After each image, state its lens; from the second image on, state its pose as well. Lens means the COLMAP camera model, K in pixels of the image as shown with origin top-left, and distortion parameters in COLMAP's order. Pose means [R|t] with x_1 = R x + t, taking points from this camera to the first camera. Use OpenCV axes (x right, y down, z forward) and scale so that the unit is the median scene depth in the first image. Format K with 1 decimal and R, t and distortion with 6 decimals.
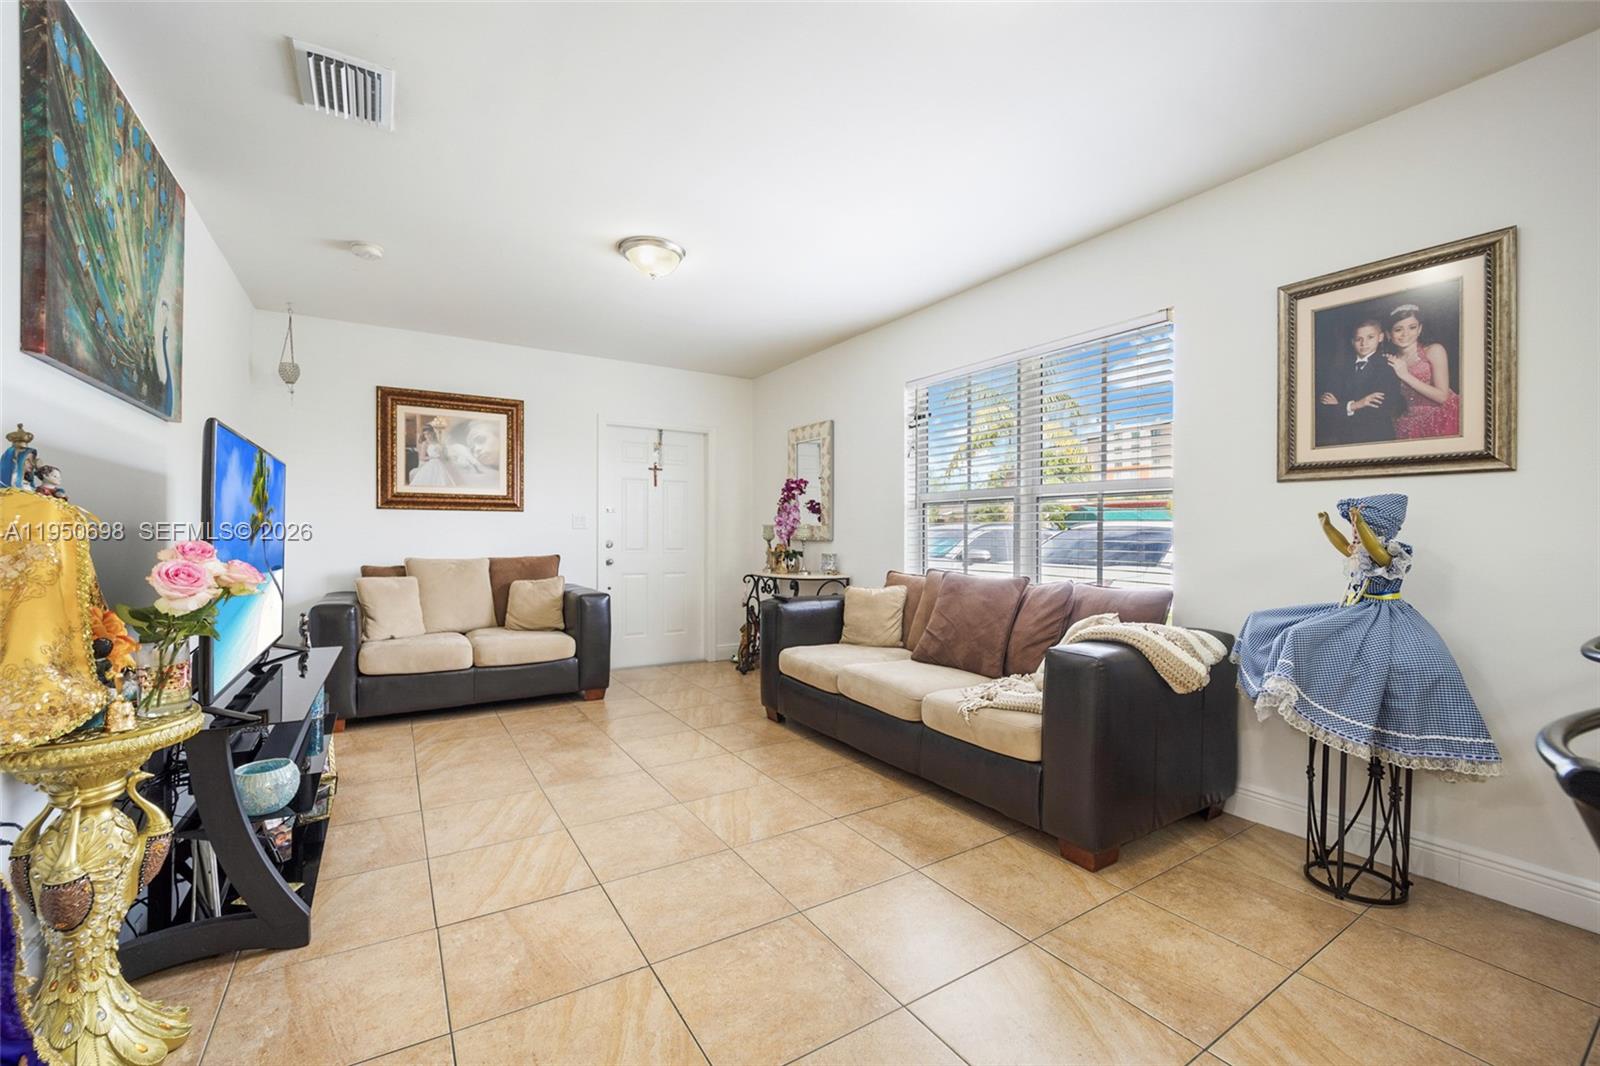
lens RADIAL K [[652.0, 0, 813.0], [0, 652.0, 537.0], [0, 0, 1]] dist [-0.019414, -0.002543]
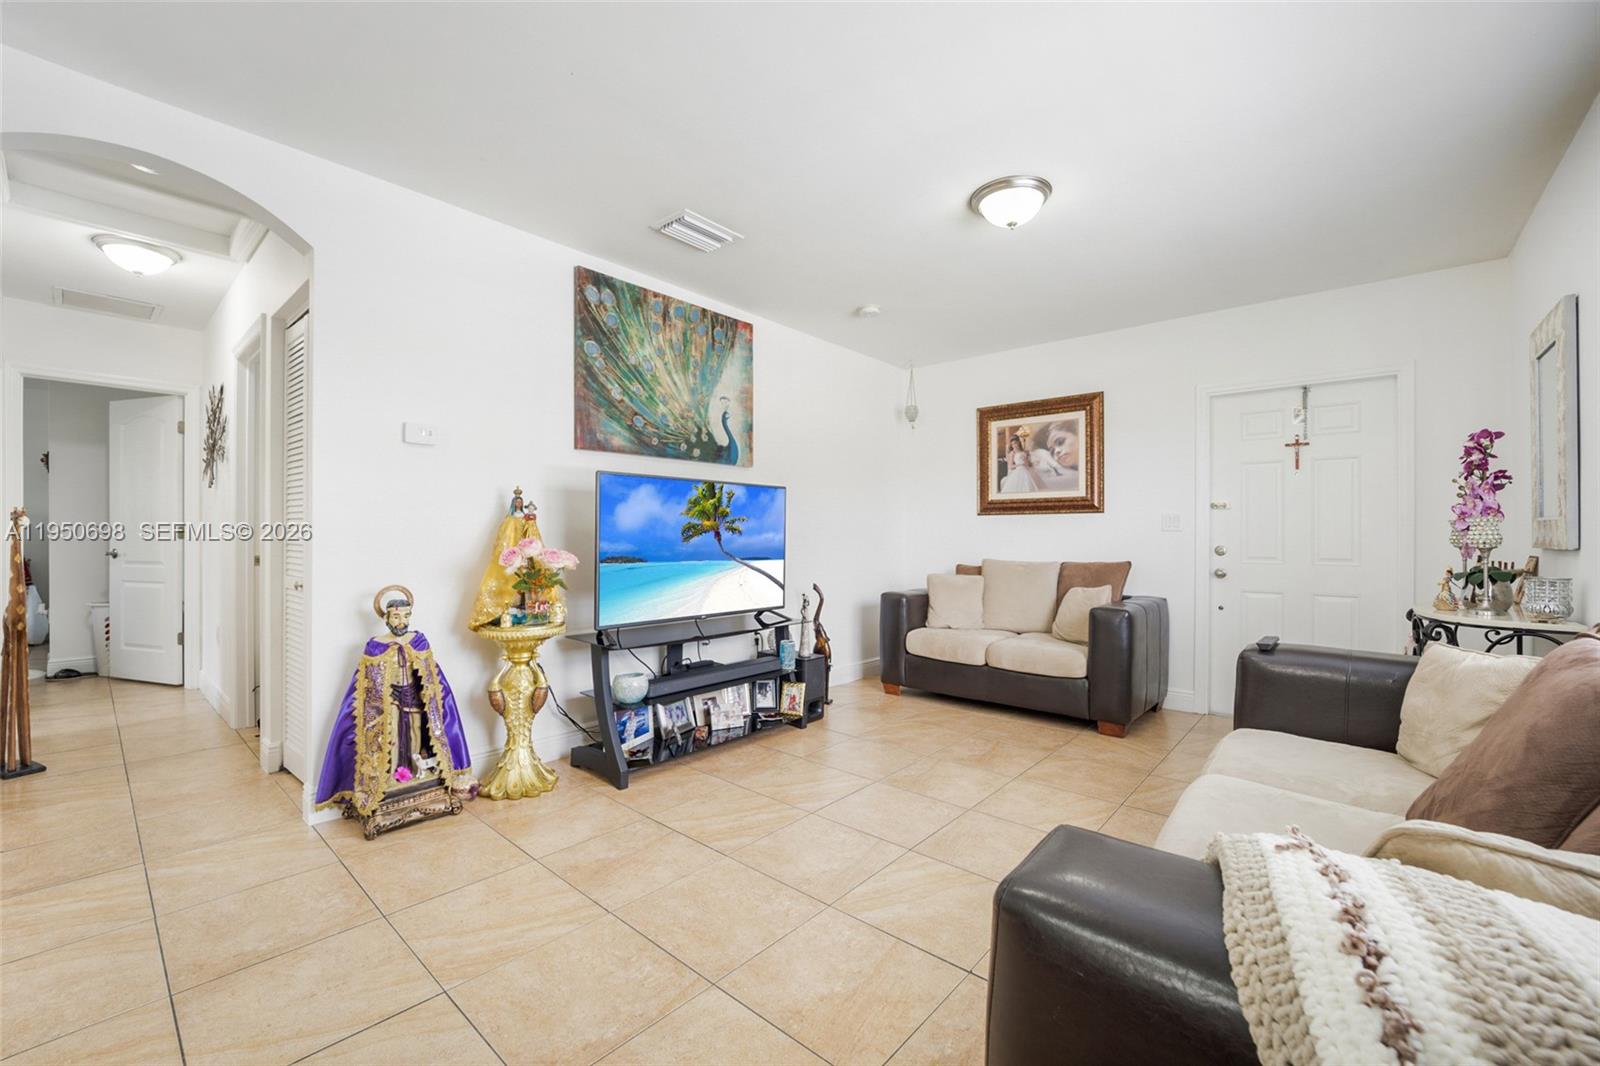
lens RADIAL K [[652.0, 0, 793.4], [0, 652.0, 533.6], [0, 0, 1]] dist [-0.019414, -0.002543]
pose [[0.267841, -0.006180, -0.963443, 0.487941], [-0.006883, 0.999942, -0.008327, 0.000842], [0.963439, 0.008862, 0.267782, 0.521286]]
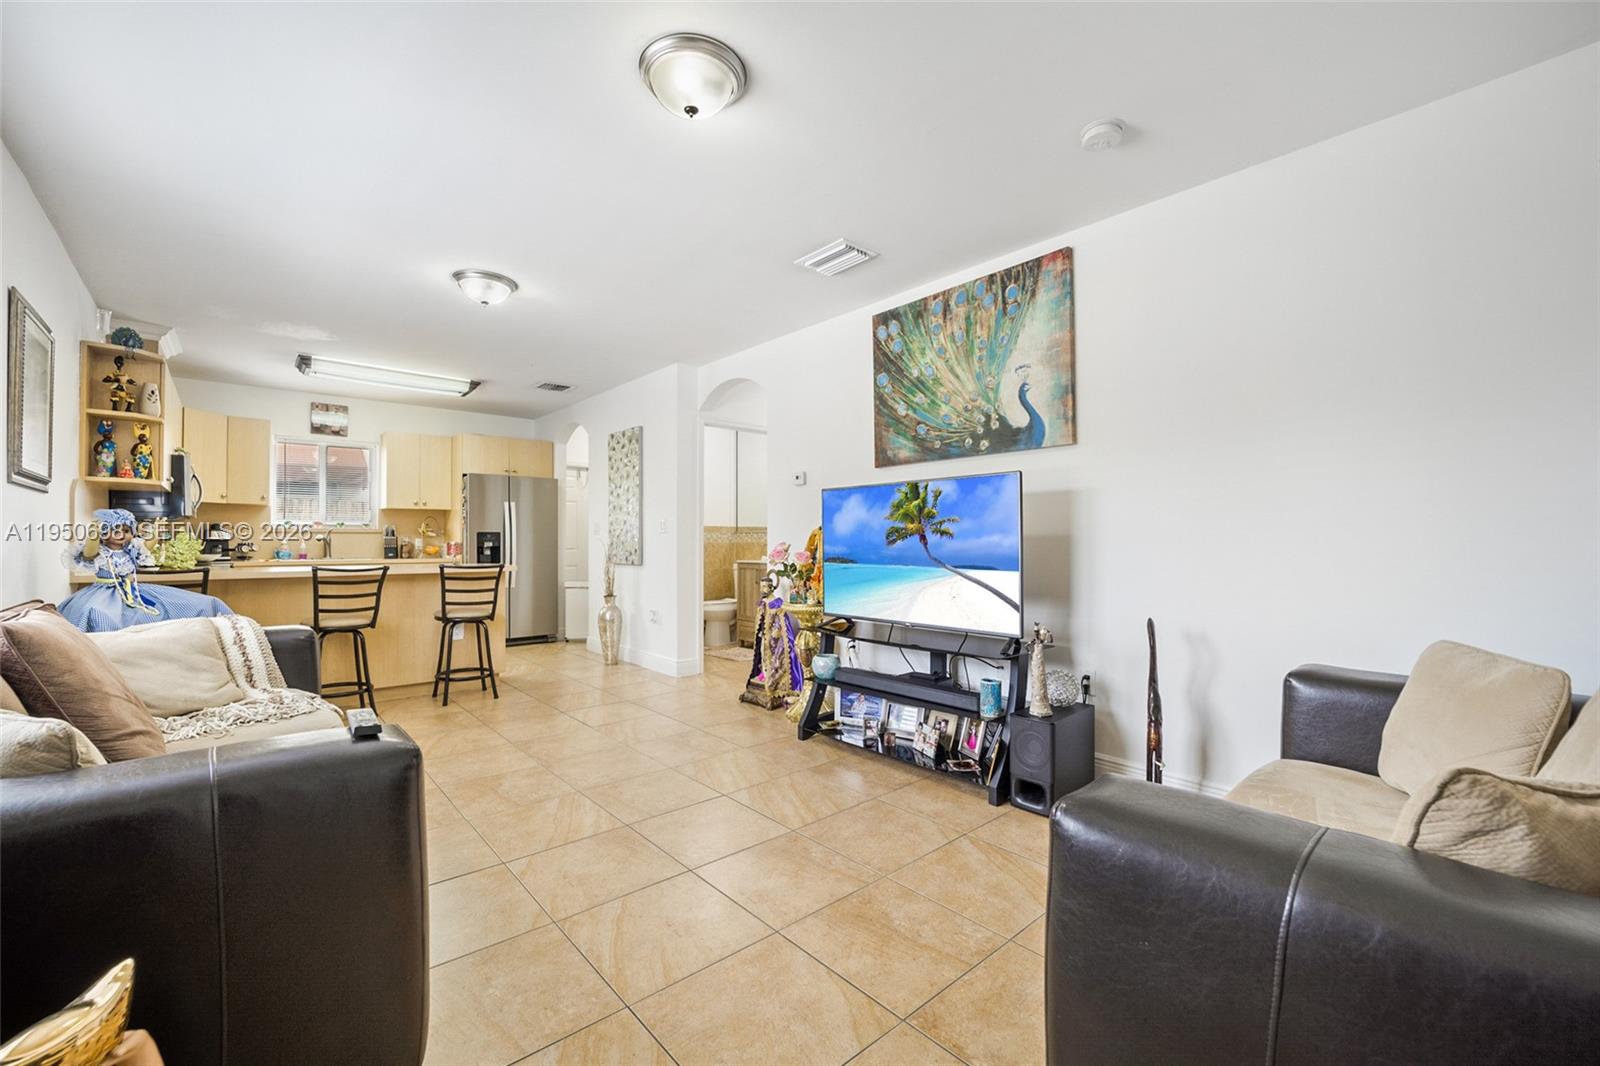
lens RADIAL K [[652.0, 0, 804.9], [0, 652.0, 539.8], [0, 0, 1]] dist [-0.019414, -0.002543]
pose [[-0.989296, -0.003235, -0.145889, -0.269178], [-0.003303, 0.999995, 0.000219, -0.002959], [0.145887, 0.000699, -0.989301, 1.651463]]
